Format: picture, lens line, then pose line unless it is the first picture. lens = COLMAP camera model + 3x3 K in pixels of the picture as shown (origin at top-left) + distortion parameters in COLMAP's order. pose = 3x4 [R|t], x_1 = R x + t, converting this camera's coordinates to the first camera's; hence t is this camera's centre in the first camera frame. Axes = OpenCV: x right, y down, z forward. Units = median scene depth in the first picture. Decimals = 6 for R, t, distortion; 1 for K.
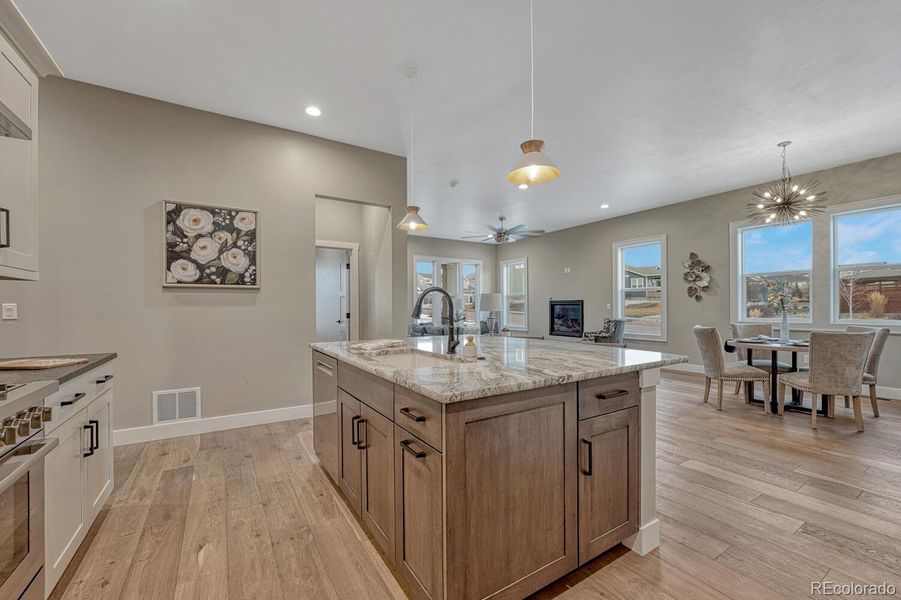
lens RADIAL K [[369.2, 0, 450.2], [0, 369.2, 307.6], [0, 0, 1]] dist [-0.009430, 0.000978]
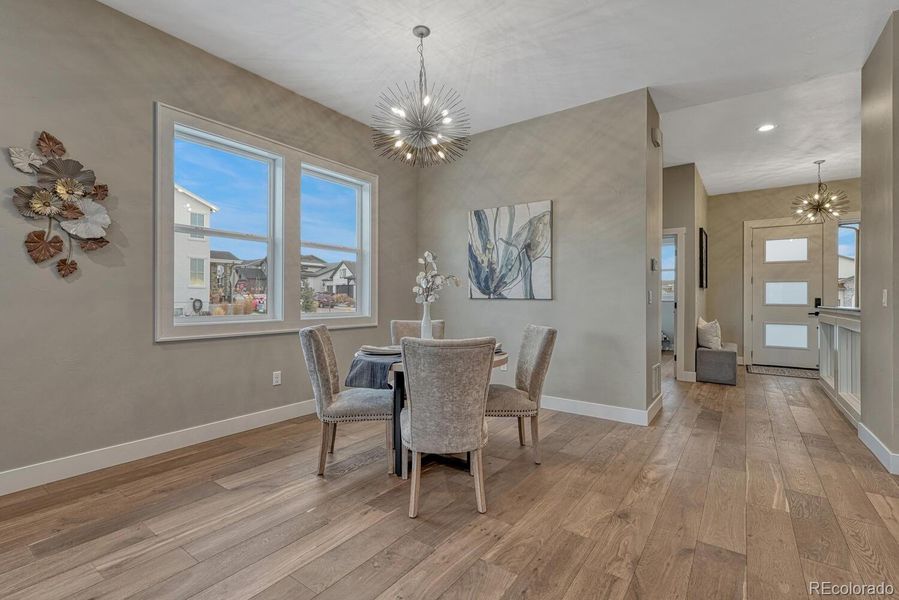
lens RADIAL K [[410.8, 0, 448.2], [0, 410.8, 298.7], [0, 0, 1]] dist [0.001197, 0.000999]
pose [[-0.370694, 0.004966, 0.928742, 0.223382], [-0.001730, 0.999980, -0.006037, 0.007674], [-0.928753, -0.003845, -0.370679, 1.072659]]
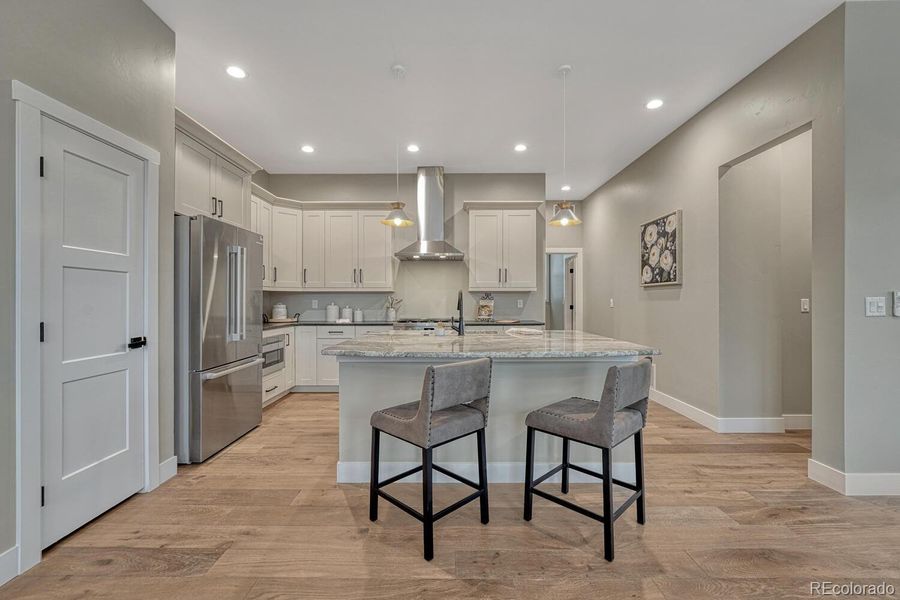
lens RADIAL K [[380.2, 0, 448.6], [0, 380.2, 298.9], [0, 0, 1]] dist [-0.014757, 0.003415]
pose [[-0.540393, 0.000566, -0.841413, 0.570039], [0.002991, 0.999995, -0.001249, -0.007400], [0.841407, -0.003191, -0.540392, 0.789913]]
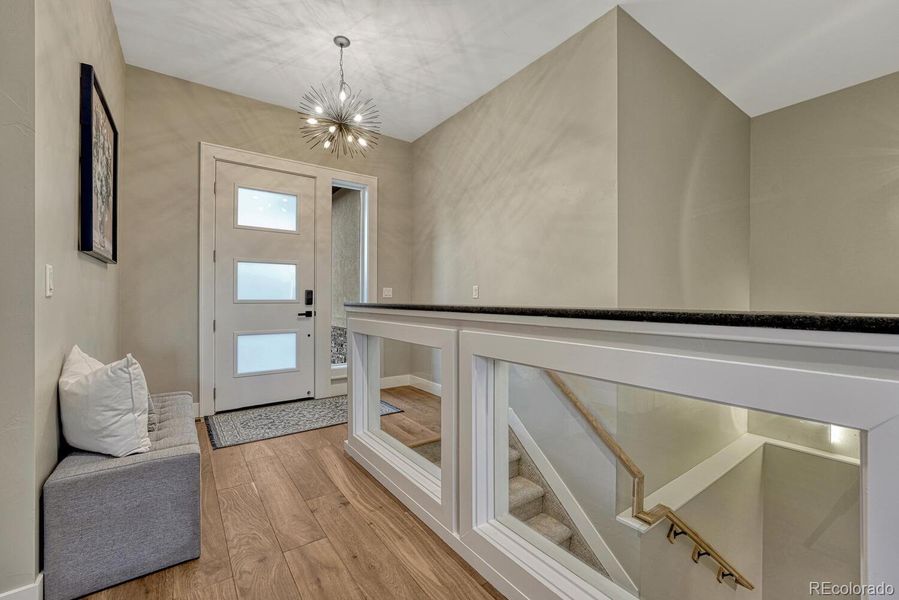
lens RADIAL K [[379.8, 0, 452.5], [0, 379.8, 296.7], [0, 0, 1]] dist [-0.014757, 0.003415]
pose [[-0.998541, -0.003080, -0.053918, 0.777096], [-0.003222, 0.999992, 0.002546, 0.005948], [0.053910, 0.002716, -0.998542, 0.256005]]
